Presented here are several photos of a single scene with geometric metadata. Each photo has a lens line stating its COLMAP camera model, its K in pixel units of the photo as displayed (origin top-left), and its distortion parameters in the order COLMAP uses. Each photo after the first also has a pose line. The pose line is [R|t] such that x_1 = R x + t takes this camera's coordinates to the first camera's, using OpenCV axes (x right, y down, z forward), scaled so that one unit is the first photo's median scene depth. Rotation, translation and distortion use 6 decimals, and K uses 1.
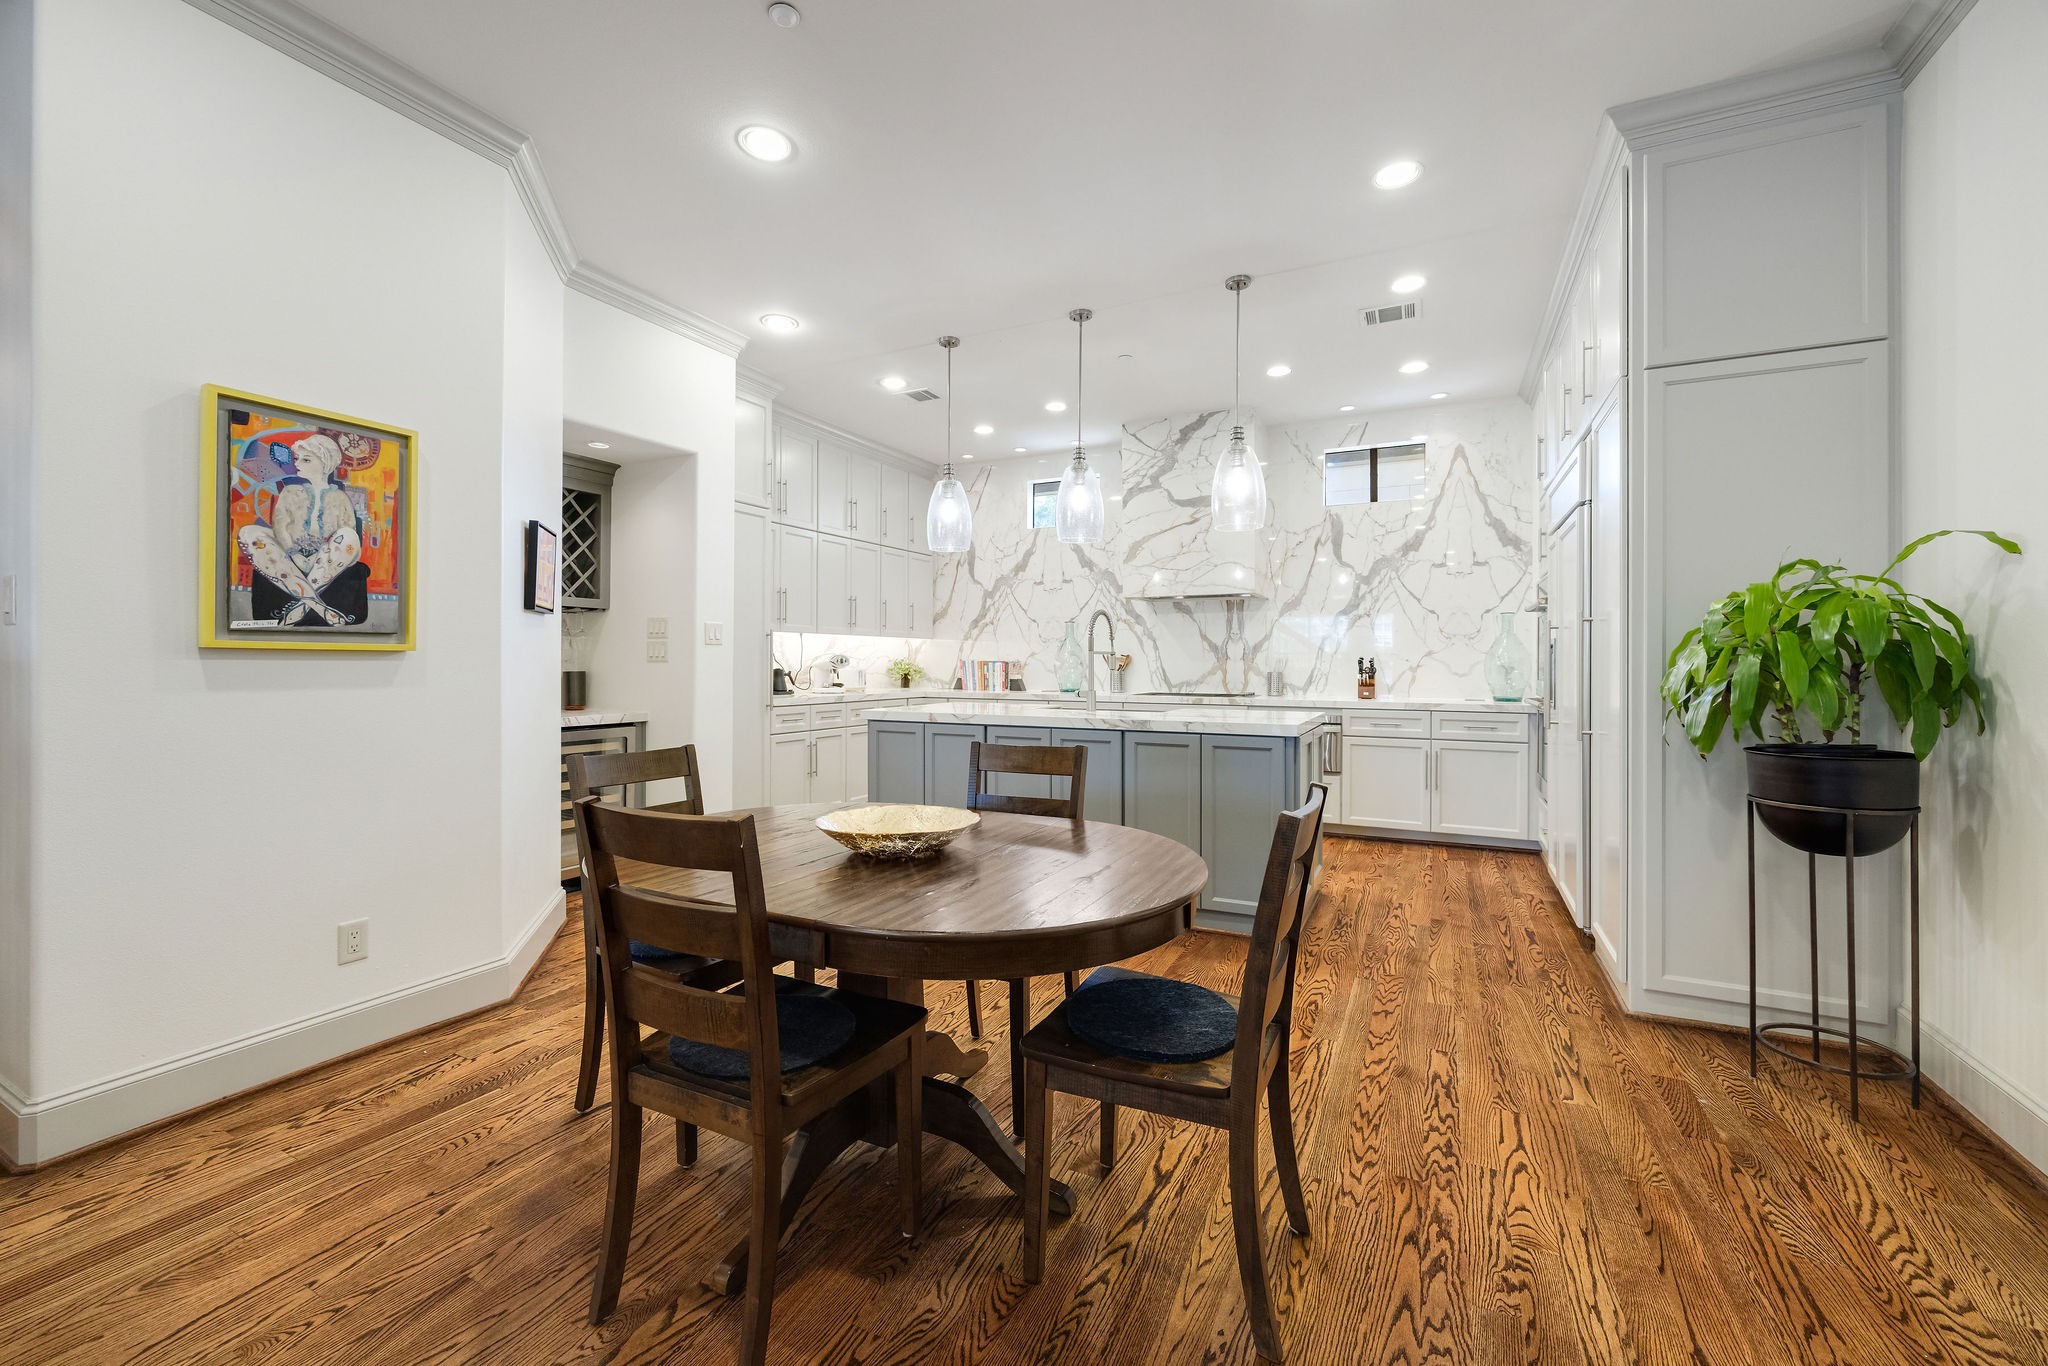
lens RADIAL K [[823.2, 0, 1009.7], [0, 823.2, 658.8], [0, 0, 1]] dist [-0.003172, -0.000855]
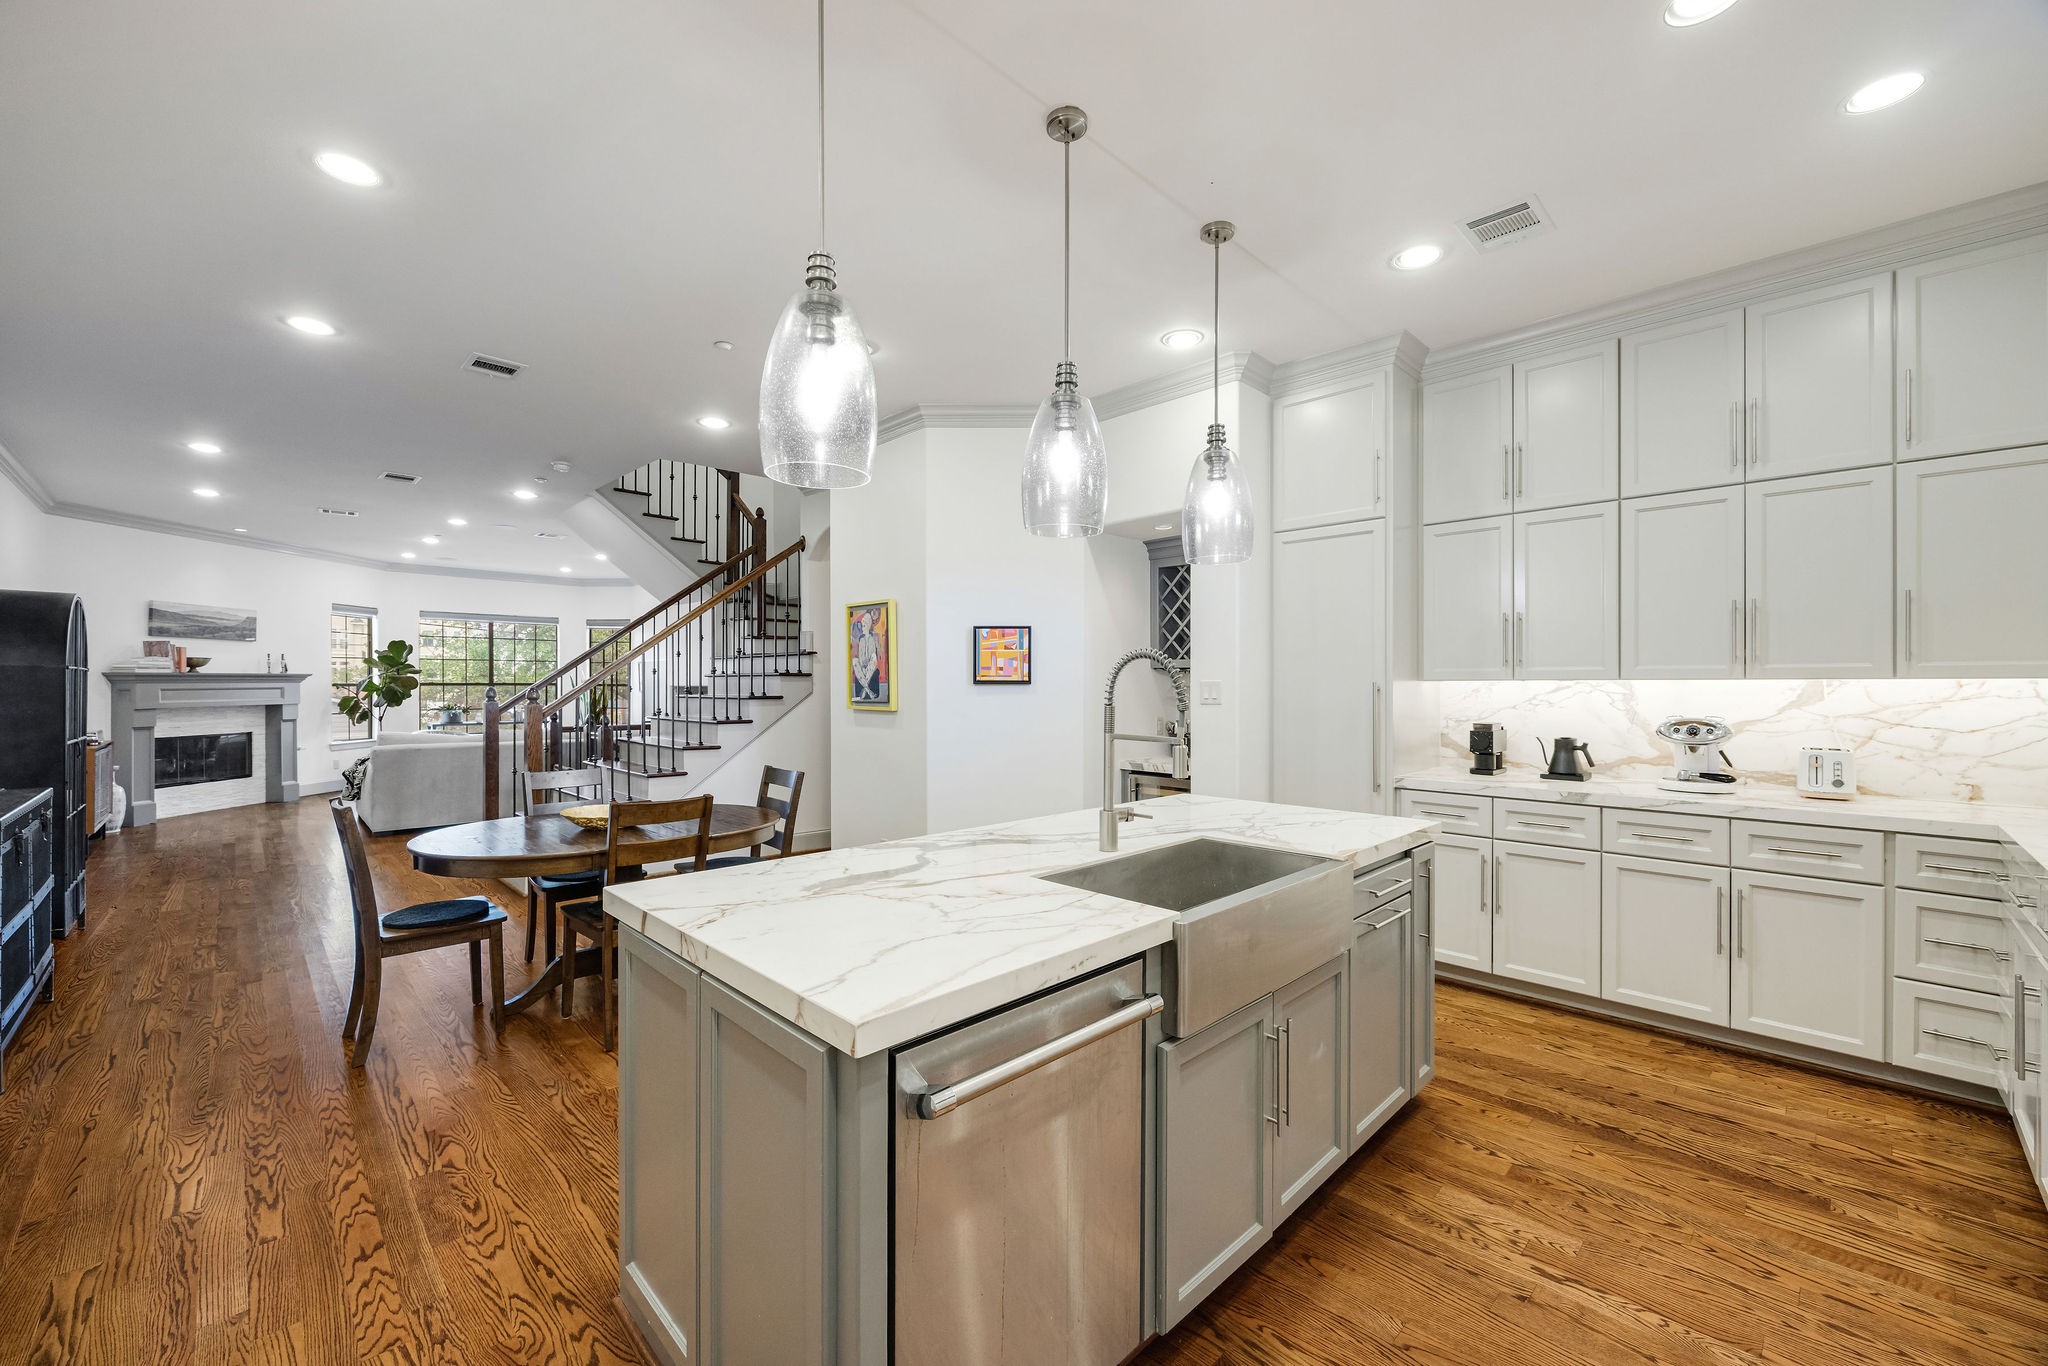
lens RADIAL K [[823.2, 0, 1028.1], [0, 823.2, 685.0], [0, 0, 1]] dist [-0.003172, -0.000855]
pose [[-0.315139, -0.001703, -0.949044, 1.175179], [0.003594, 0.999989, -0.002988, -0.073001], [0.949039, -0.004353, -0.315130, 2.188539]]
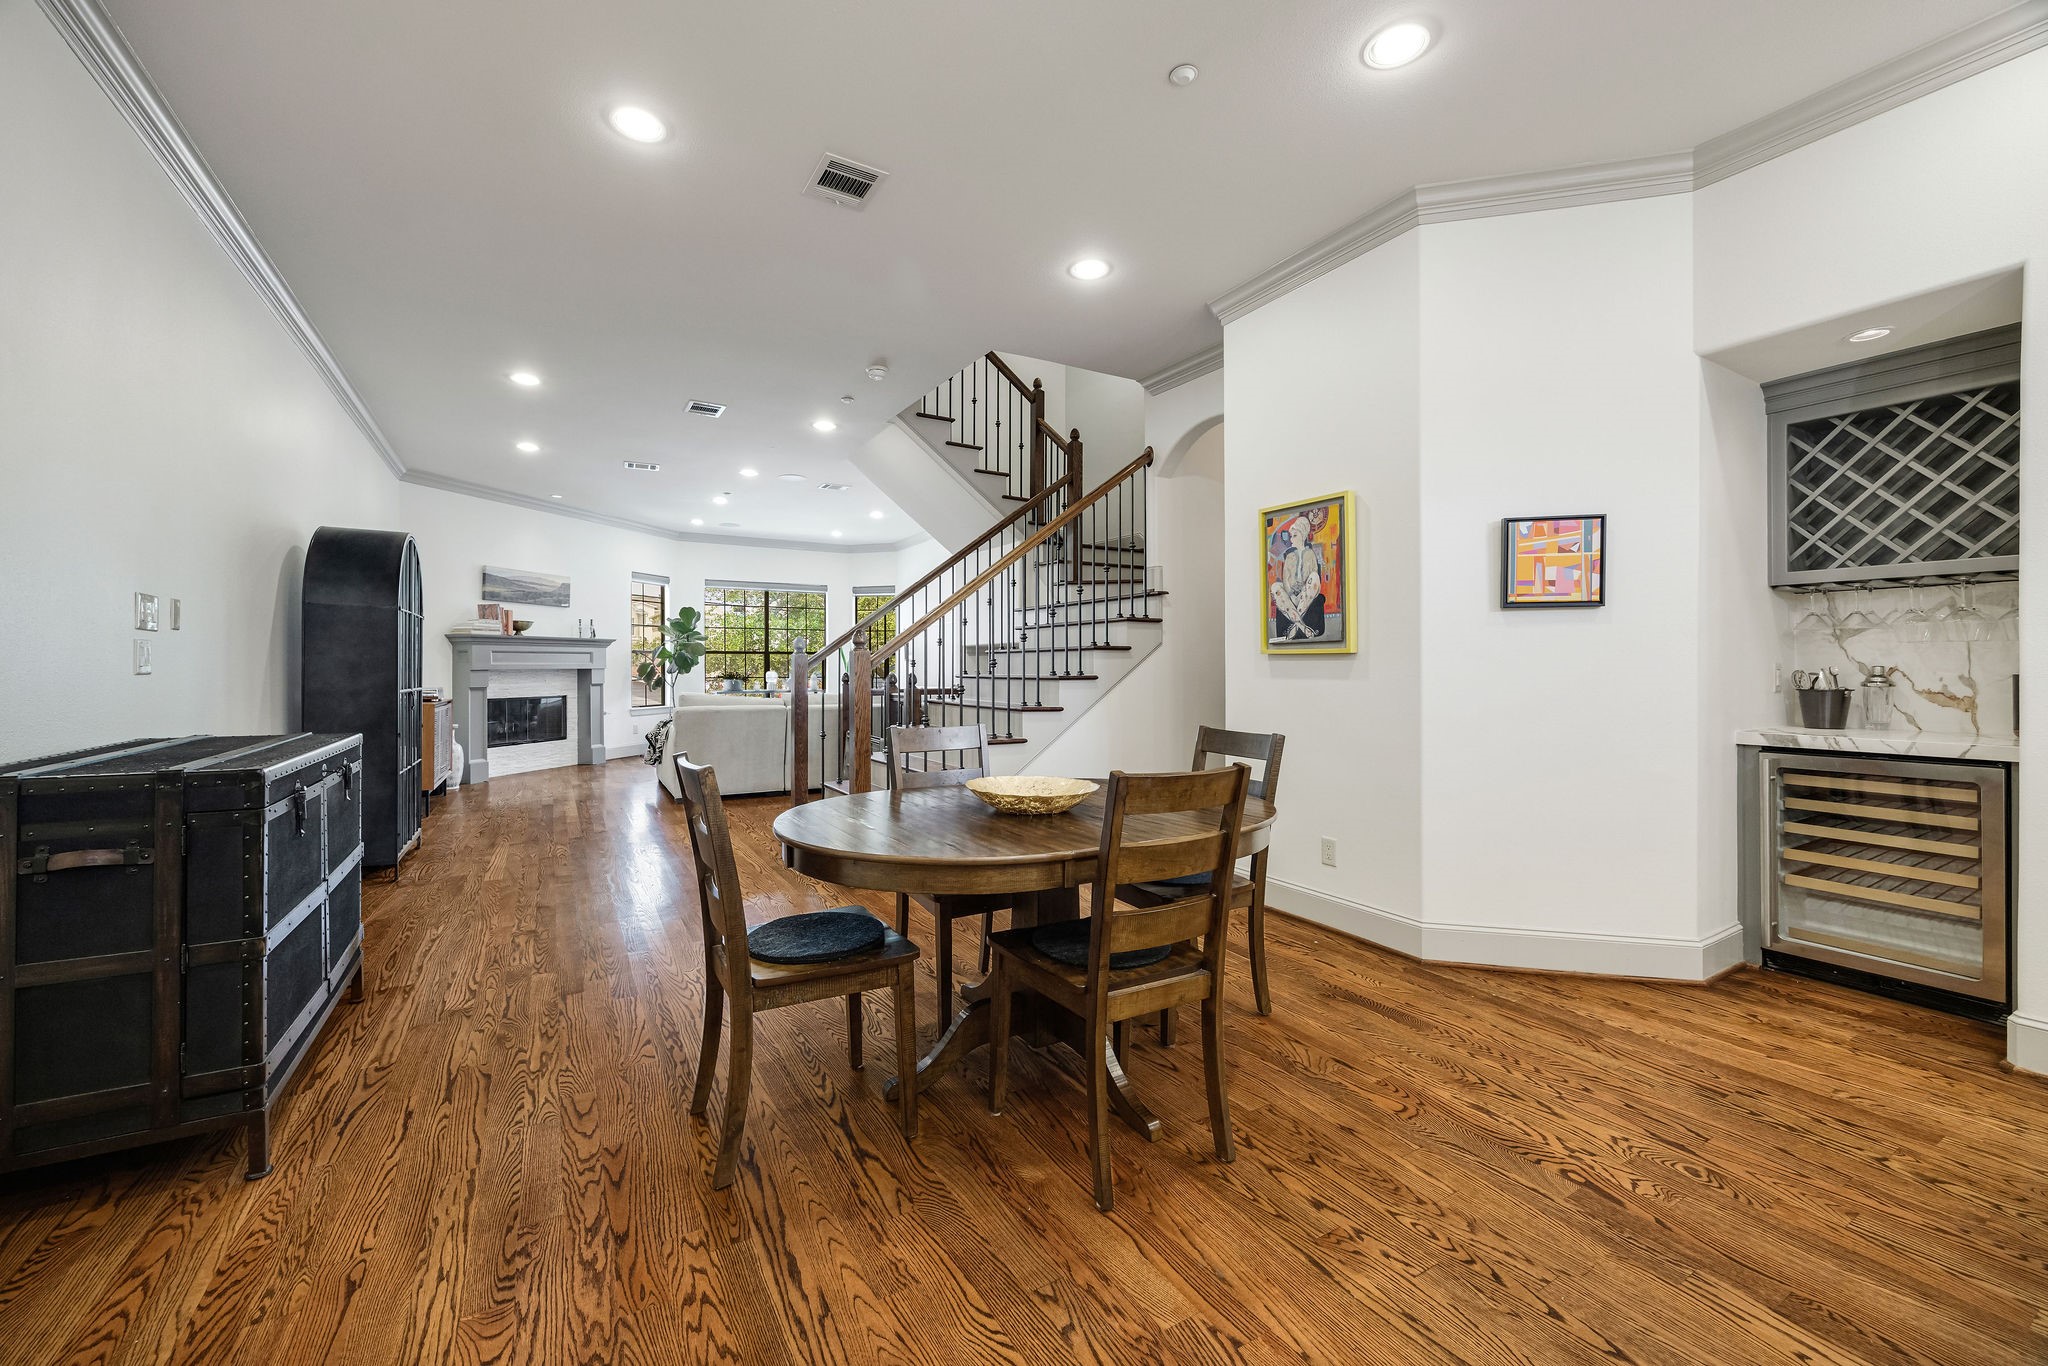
lens RADIAL K [[823.2, 0, 1032.5], [0, 823.2, 668.3], [0, 0, 1]] dist [-0.003172, -0.000855]
pose [[-0.531510, -0.000520, -0.847052, 0.792558], [0.003132, 0.999992, -0.002578, 0.019685], [0.847046, -0.004023, -0.531504, 1.450323]]
